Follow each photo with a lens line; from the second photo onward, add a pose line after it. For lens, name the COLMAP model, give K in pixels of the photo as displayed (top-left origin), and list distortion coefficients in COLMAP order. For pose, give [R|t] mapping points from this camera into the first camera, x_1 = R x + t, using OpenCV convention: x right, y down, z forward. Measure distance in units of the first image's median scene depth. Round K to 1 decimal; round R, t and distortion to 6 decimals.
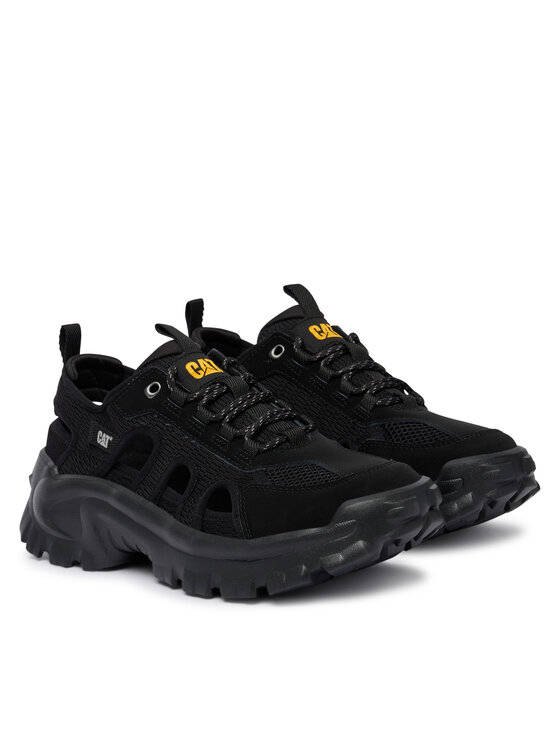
lens RADIAL K [[2335.0, 0, 281.0], [0, 2335.0, 373.0], [0, 0, 1]] dist [-0.227668, 0.000000]
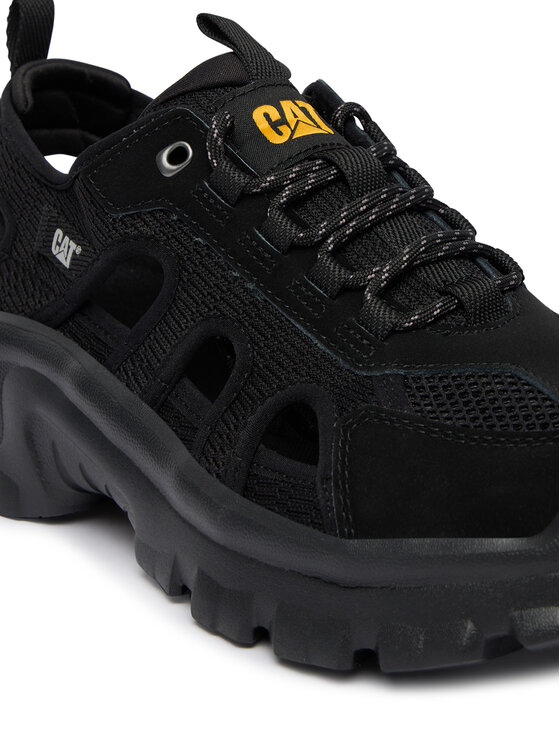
lens RADIAL K [[2335.0, 0, 277.6], [0, 2335.0, 372.1], [0, 0, 1]] dist [-0.227668, 0.000000]
pose [[0.993081, 0.111226, -0.037656, -0.013469], [-0.105209, 0.985191, 0.135389, -0.015364], [0.052157, -0.130491, 0.990077, 0.551464]]
